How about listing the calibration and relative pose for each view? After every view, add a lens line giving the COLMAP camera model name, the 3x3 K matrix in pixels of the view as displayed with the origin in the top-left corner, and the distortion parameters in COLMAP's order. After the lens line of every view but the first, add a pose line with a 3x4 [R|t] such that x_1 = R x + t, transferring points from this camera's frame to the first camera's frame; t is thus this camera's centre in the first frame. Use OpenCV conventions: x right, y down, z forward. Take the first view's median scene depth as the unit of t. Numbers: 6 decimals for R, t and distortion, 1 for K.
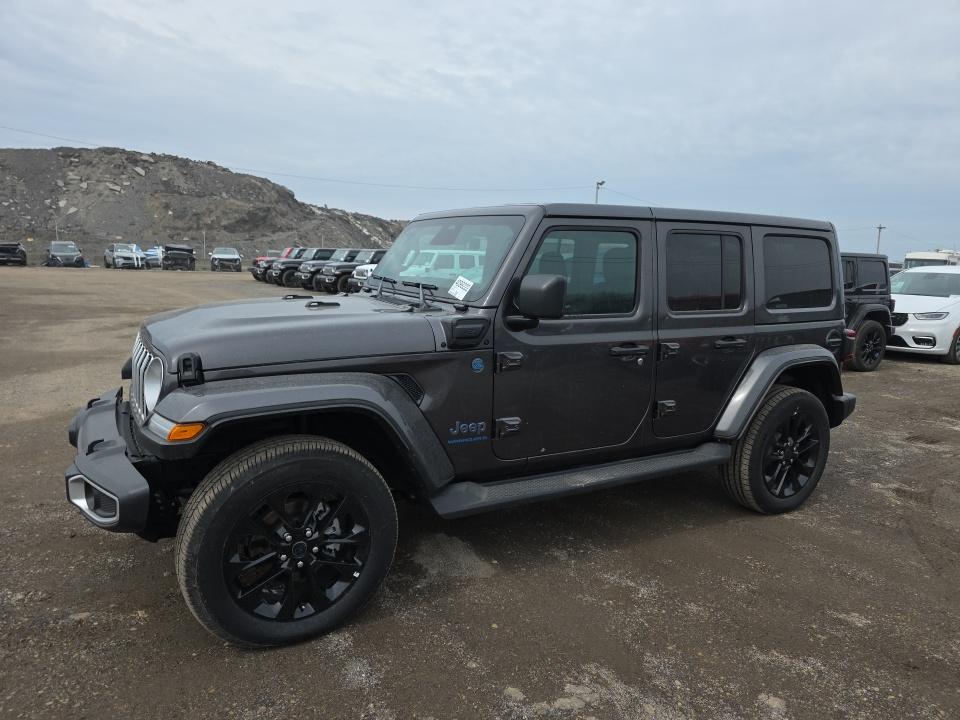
lens RADIAL K [[653.3, 0, 480.9], [0, 653.3, 366.4], [0, 0, 1]] dist [0.084060, -0.082196]
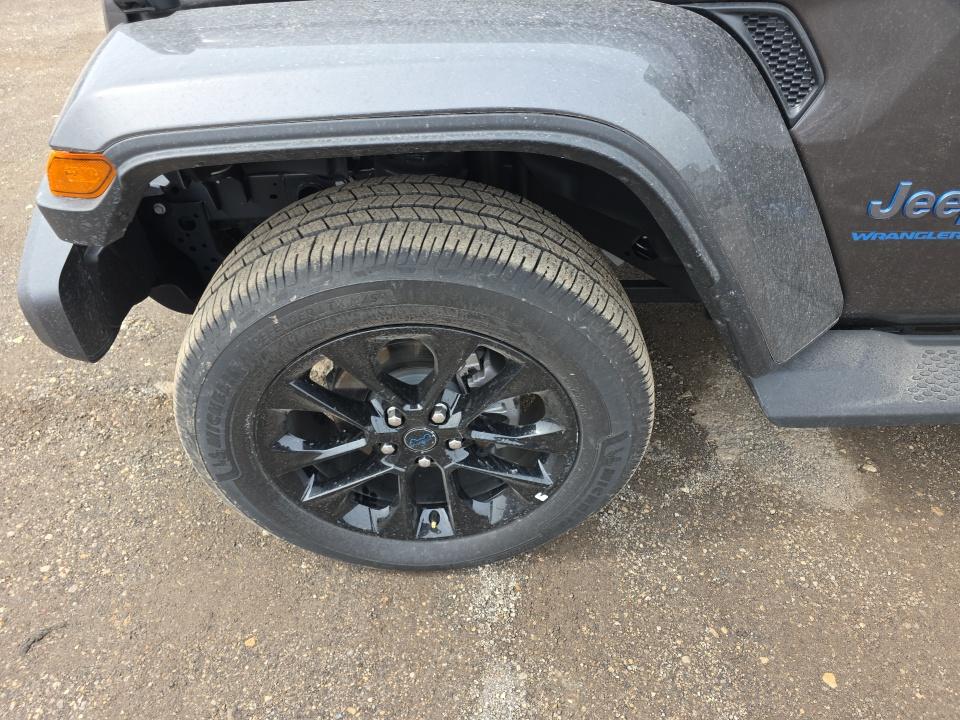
lens RADIAL K [[653.3, 0, 480.9], [0, 653.3, 366.4], [0, 0, 1]] dist [0.084060, -0.082196]
pose [[0.875290, 0.290728, -0.386451, -0.065269], [-0.032332, 0.832509, 0.553067, -0.016163], [0.482516, -0.471599, 0.738087, 0.605690]]
